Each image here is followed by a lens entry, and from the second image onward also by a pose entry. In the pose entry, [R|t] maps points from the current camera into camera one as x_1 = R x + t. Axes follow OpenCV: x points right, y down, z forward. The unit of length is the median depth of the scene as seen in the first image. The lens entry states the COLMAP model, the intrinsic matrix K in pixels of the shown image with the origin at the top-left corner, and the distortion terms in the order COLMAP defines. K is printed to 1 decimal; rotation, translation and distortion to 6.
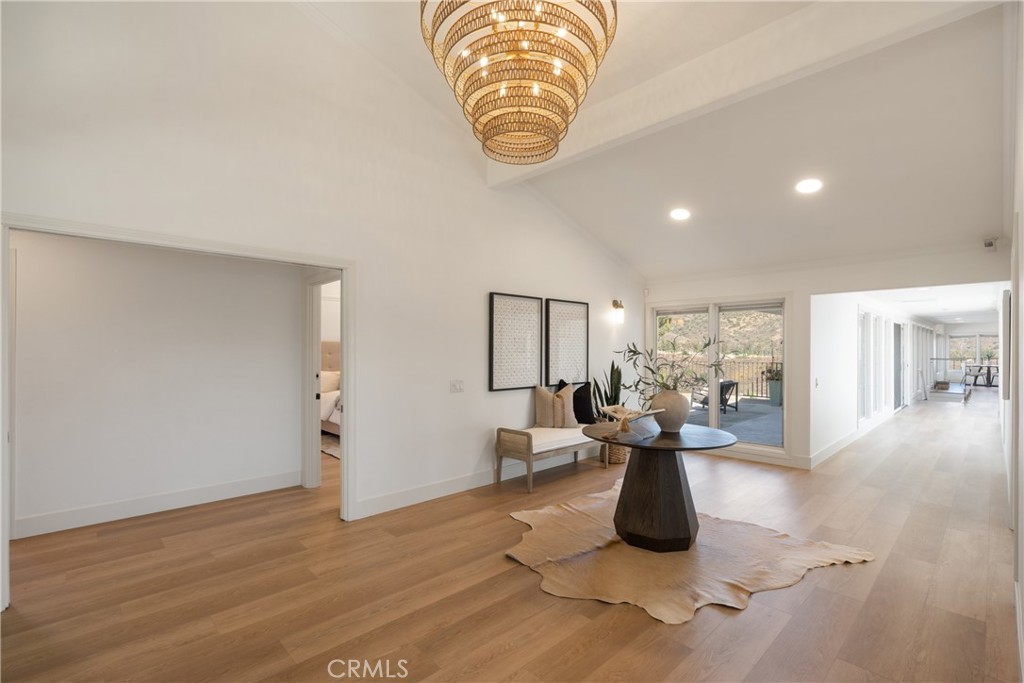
lens RADIAL K [[460.5, 0, 508.0], [0, 460.5, 342.7], [0, 0, 1]] dist [-0.002701, -0.000641]
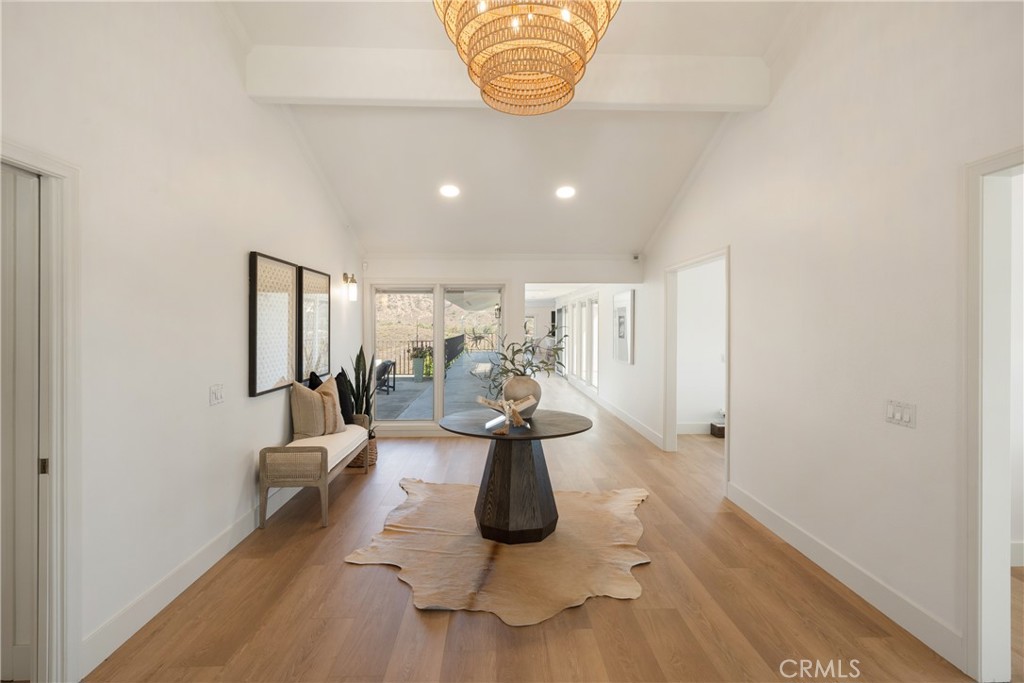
lens RADIAL K [[494.6, 0, 510.4], [0, 494.6, 346.8], [0, 0, 1]] dist [-0.000641, 0.000211]
pose [[0.662107, -0.032582, 0.748701, -0.364837], [-0.009692, 0.998599, 0.052028, -0.012610], [-0.749347, -0.041704, 0.660863, 0.264694]]
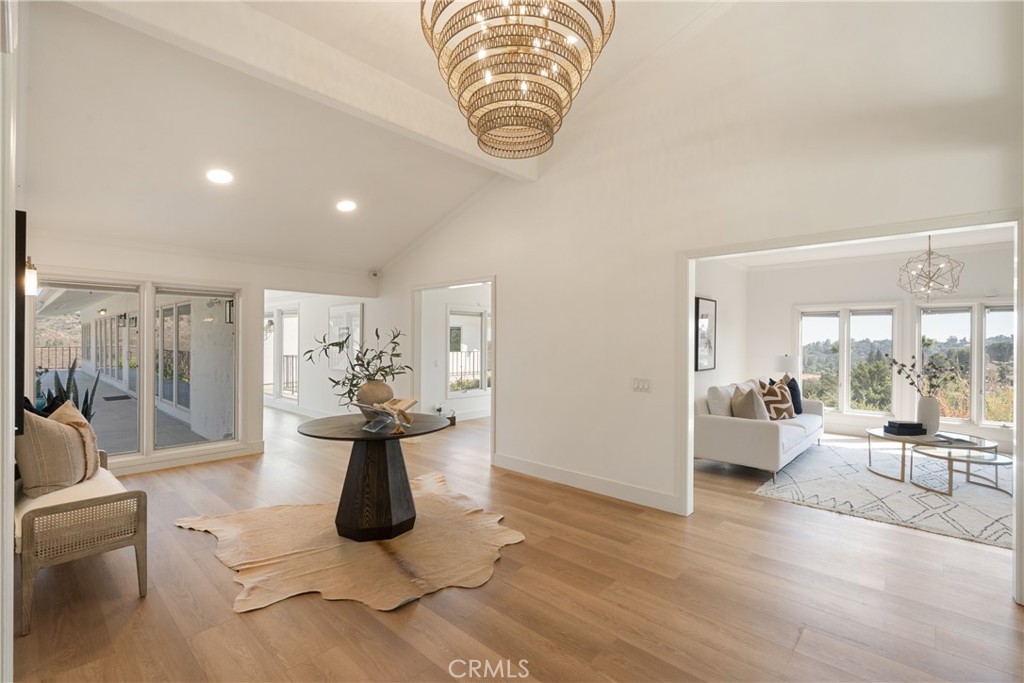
lens RADIAL K [[460.5, 0, 508.0], [0, 460.5, 342.7], [0, 0, 1]] dist [-0.002701, -0.000641]
pose [[-0.062176, -0.009699, 0.998018, -0.568888], [-0.023211, 0.999696, 0.008269, -0.000968], [-0.997795, -0.022651, -0.062382, 0.623191]]
